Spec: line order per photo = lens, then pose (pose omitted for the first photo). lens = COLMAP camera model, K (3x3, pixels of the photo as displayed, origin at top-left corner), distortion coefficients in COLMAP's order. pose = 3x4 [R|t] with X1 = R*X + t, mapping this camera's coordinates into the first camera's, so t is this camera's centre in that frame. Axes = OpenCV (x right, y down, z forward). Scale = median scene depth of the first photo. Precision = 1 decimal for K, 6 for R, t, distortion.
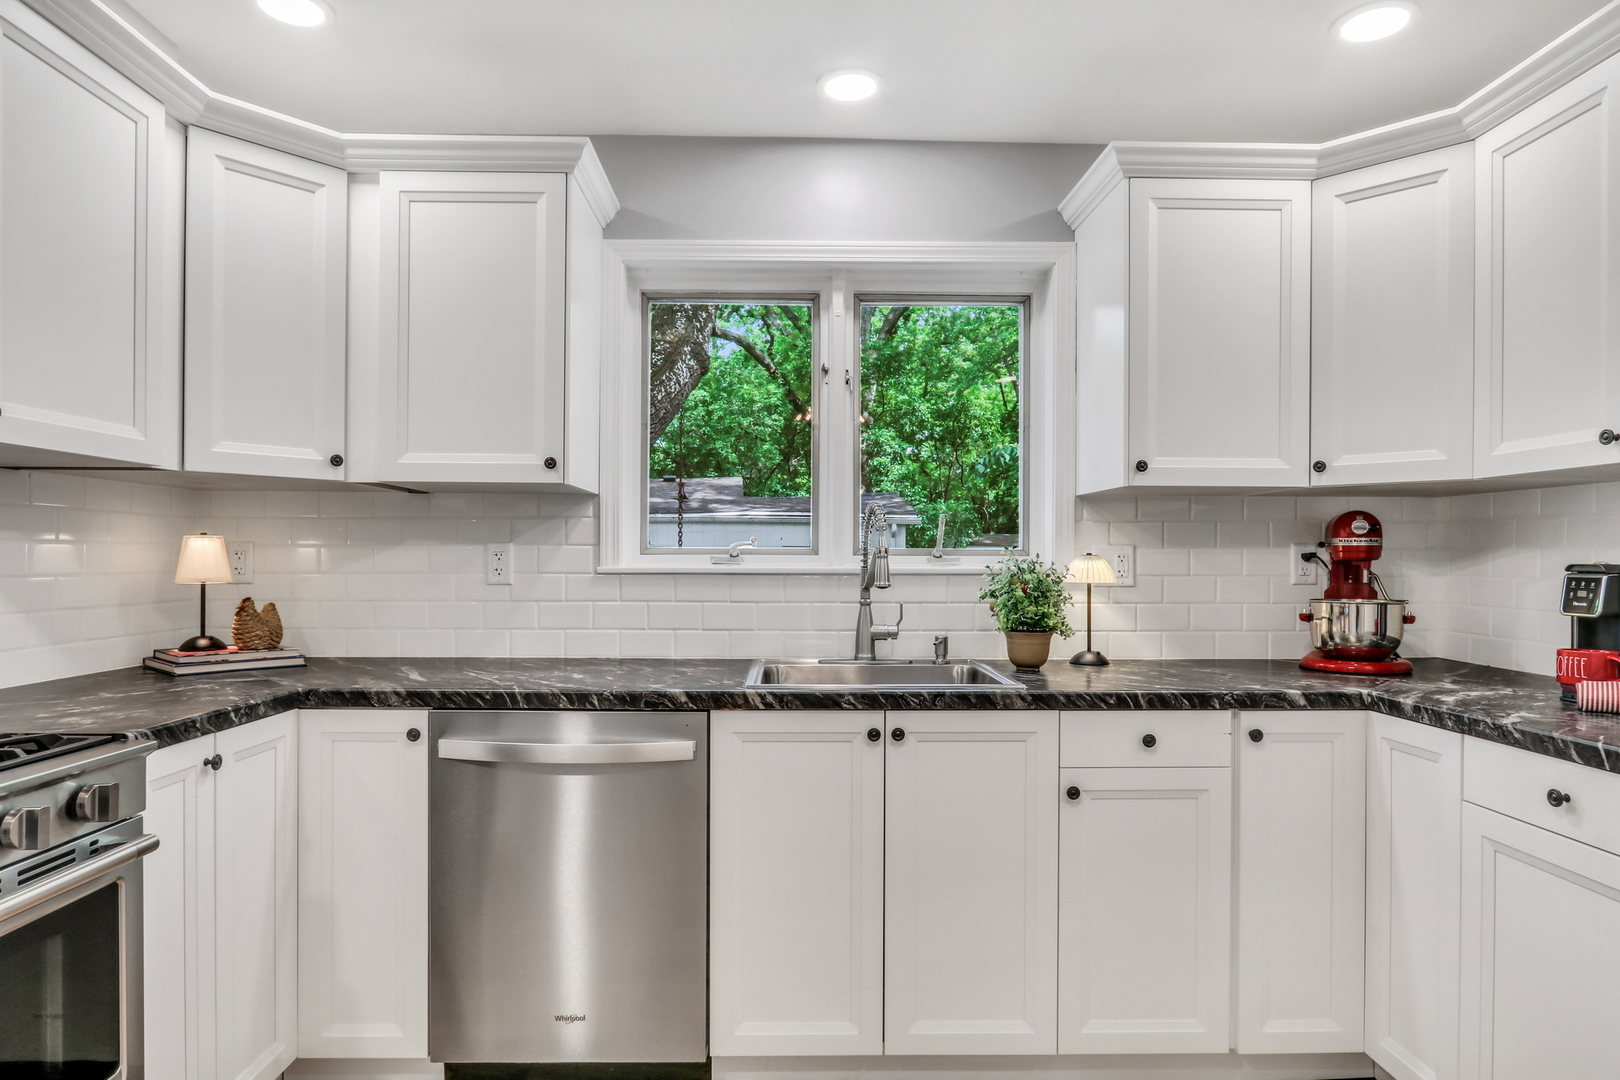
lens RADIAL K [[922.9, 0, 807.8], [0, 922.9, 557.5], [0, 0, 1]] dist [-0.006679, 0.000848]
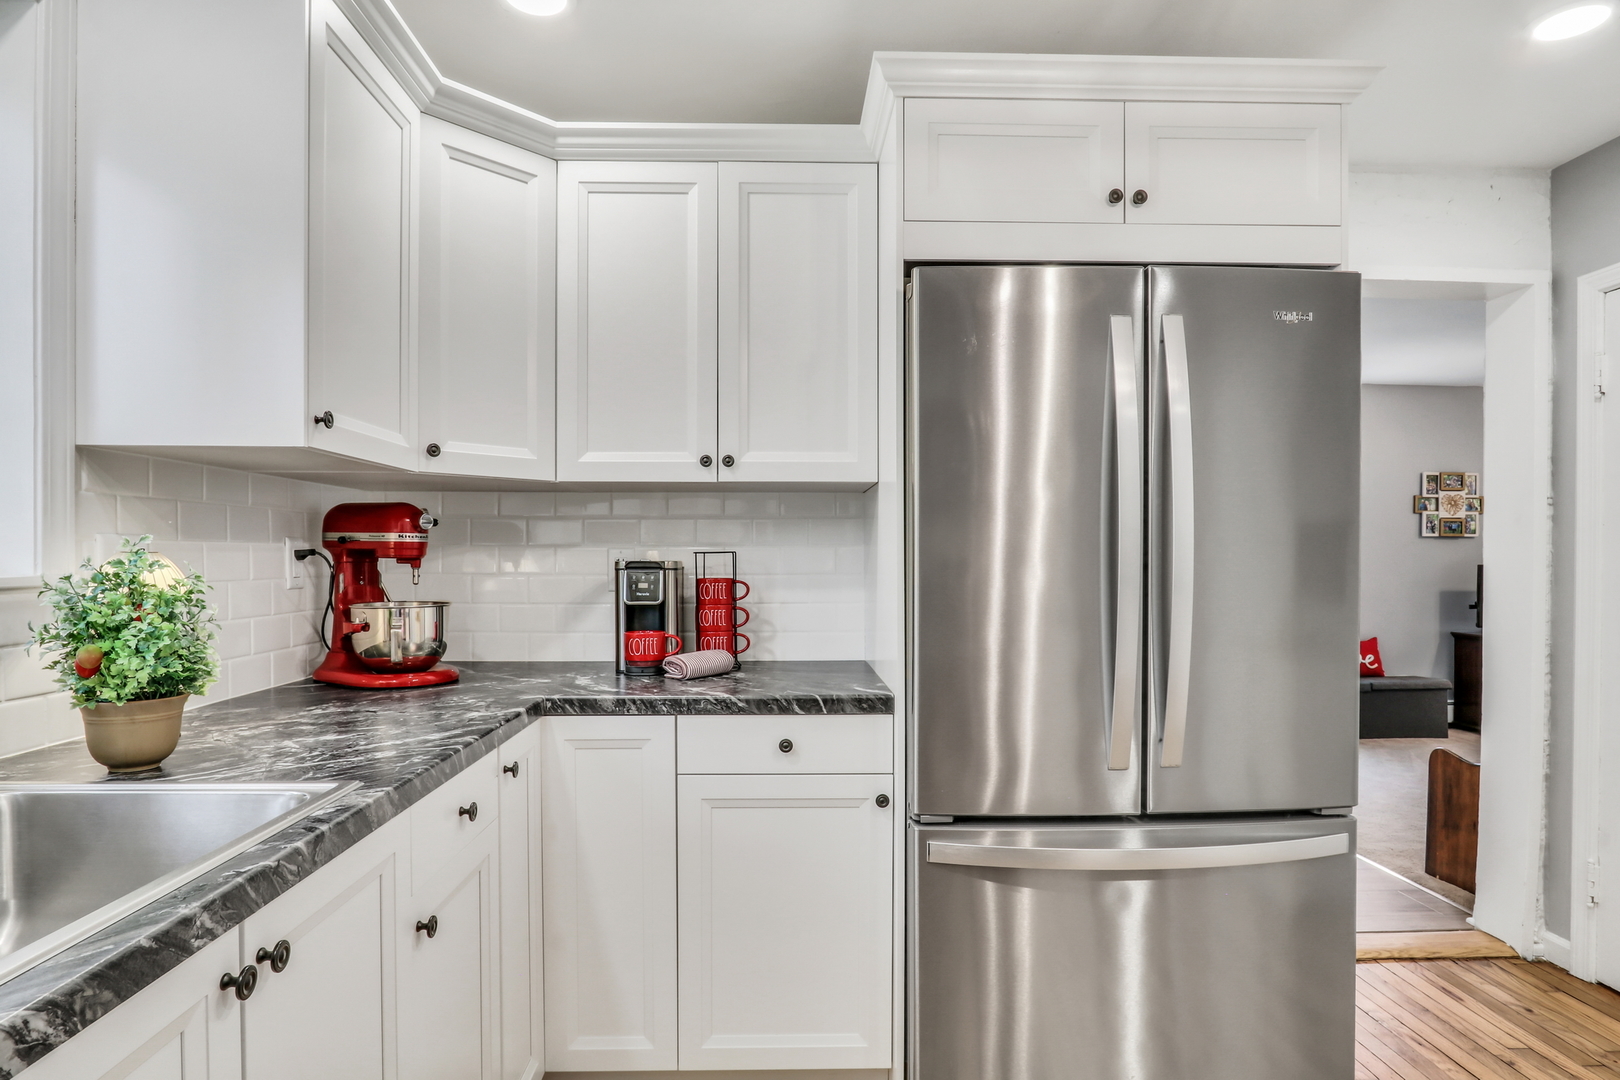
lens RADIAL K [[922.9, 0, 807.8], [0, 922.9, 557.5], [0, 0, 1]] dist [-0.006679, 0.000848]
pose [[-0.015007, -0.005676, 0.999871, -0.351582], [-0.003343, 0.999979, 0.005626, -0.004939], [-0.999882, -0.003258, -0.015026, 0.747519]]
